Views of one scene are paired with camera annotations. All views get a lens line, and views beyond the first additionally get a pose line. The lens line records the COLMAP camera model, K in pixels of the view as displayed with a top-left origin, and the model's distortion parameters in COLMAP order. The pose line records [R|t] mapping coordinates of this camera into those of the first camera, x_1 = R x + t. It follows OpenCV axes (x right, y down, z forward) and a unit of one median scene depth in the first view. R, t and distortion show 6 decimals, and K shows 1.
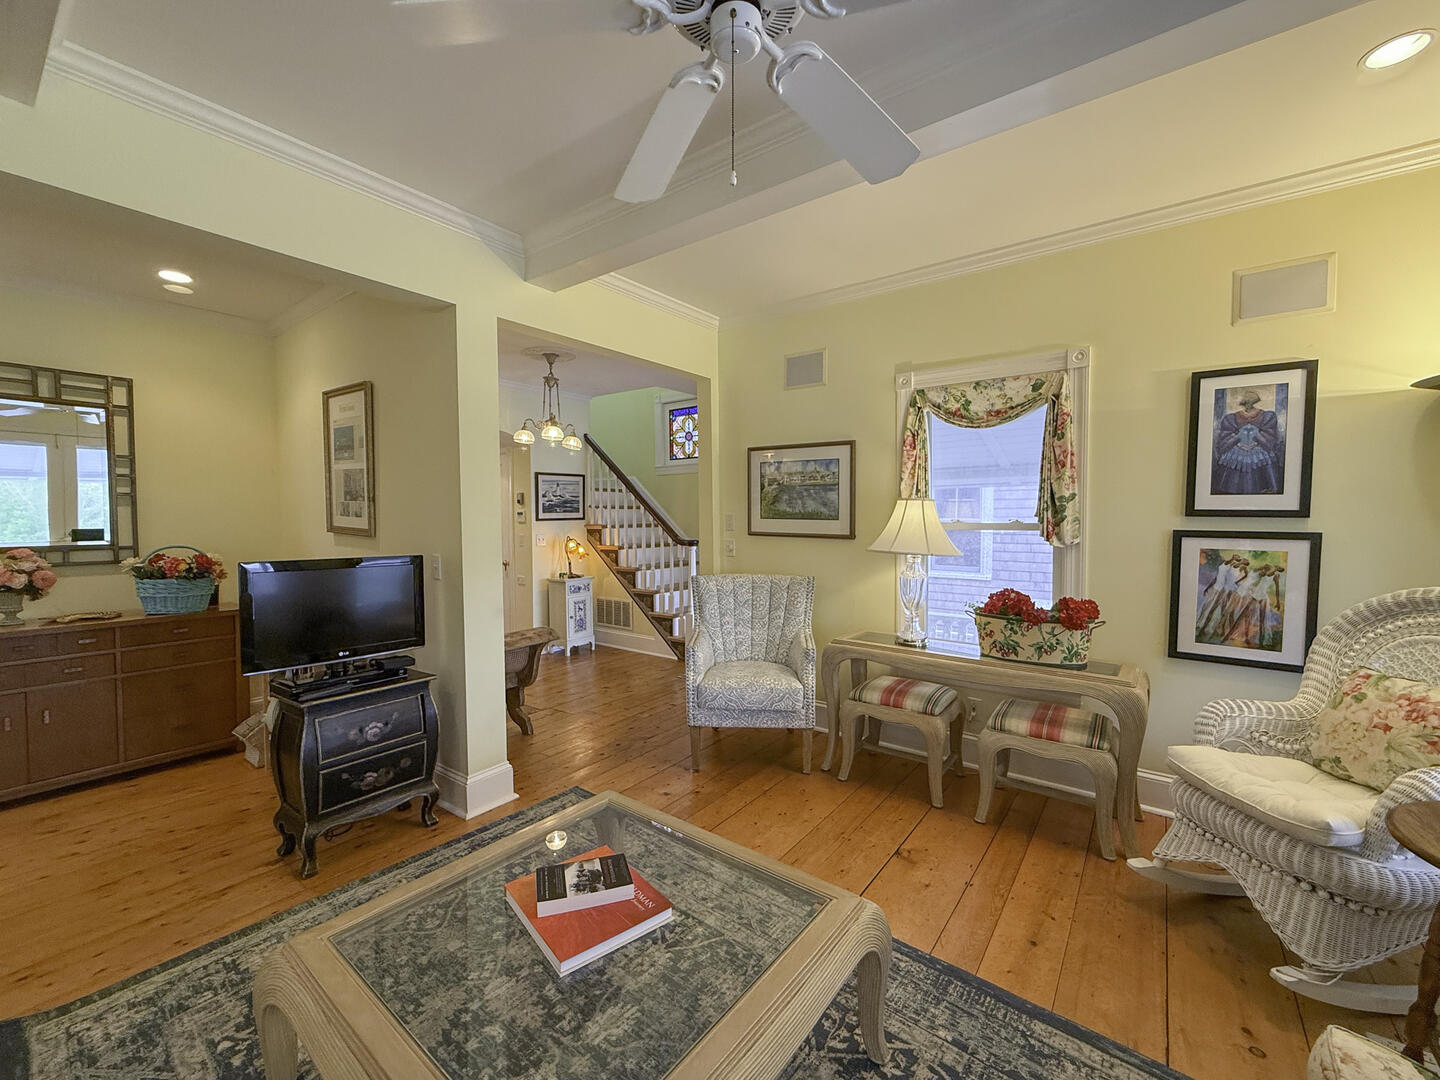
lens RADIAL K [[590.9, 0, 711.6], [0, 590.9, 537.0], [0, 0, 1]] dist [-0.000952, -0.000108]
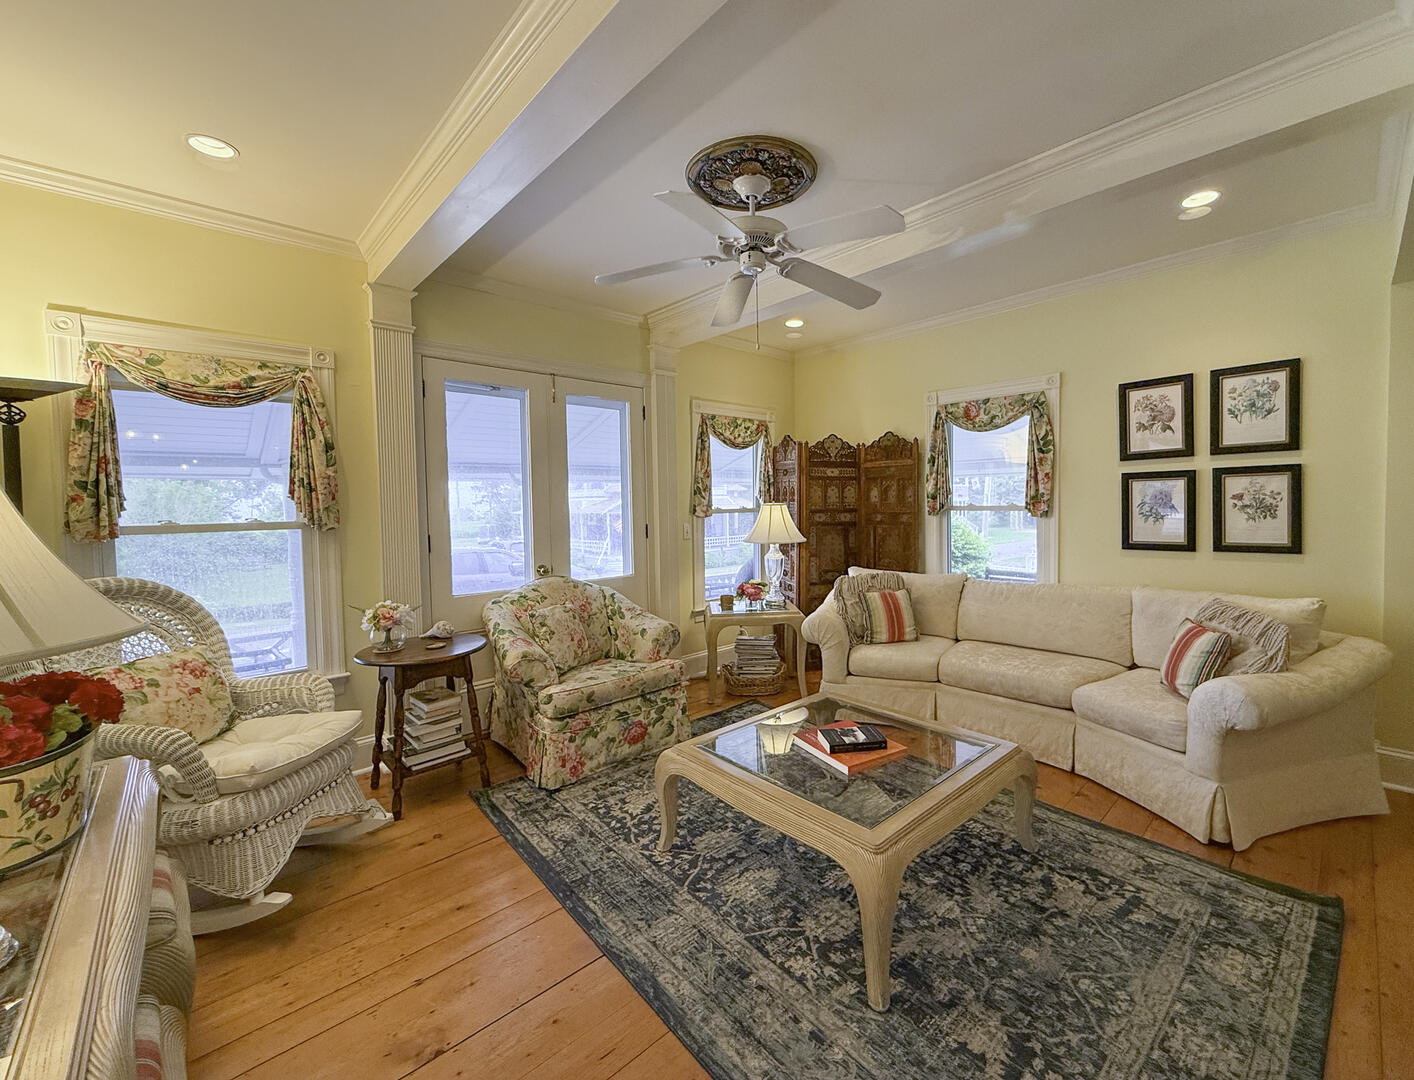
lens RADIAL K [[597.5, 0, 751.5], [0, 597.5, 519.4], [0, 0, 1]] dist [-0.000481, 0.000129]
pose [[-0.991997, 0.015712, 0.125278, -0.092996], [0.024818, 0.997135, 0.071455, -0.057299], [-0.123796, 0.073993, -0.989545, 1.451025]]
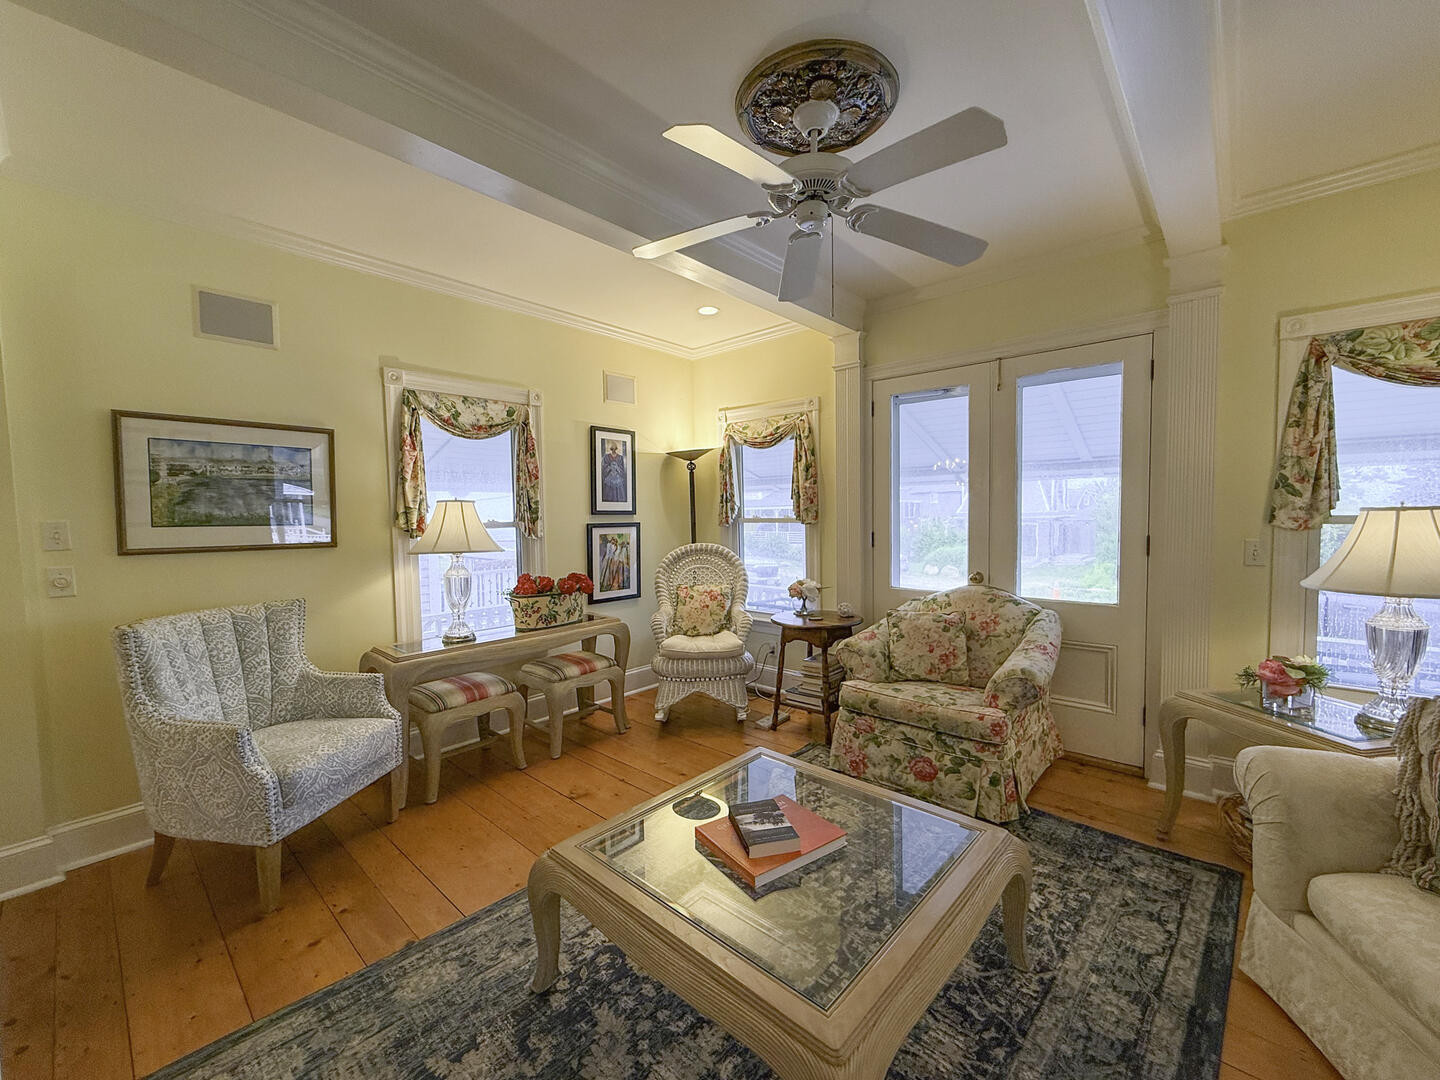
lens RADIAL K [[590.9, 0, 711.6], [0, 590.9, 537.0], [0, 0, 1]] dist [-0.000952, -0.000108]
pose [[0.077960, -0.041930, 0.996074, -0.778247], [0.056048, 0.997719, 0.037612, -0.017312], [-0.995380, 0.052895, 0.080132, 0.562036]]
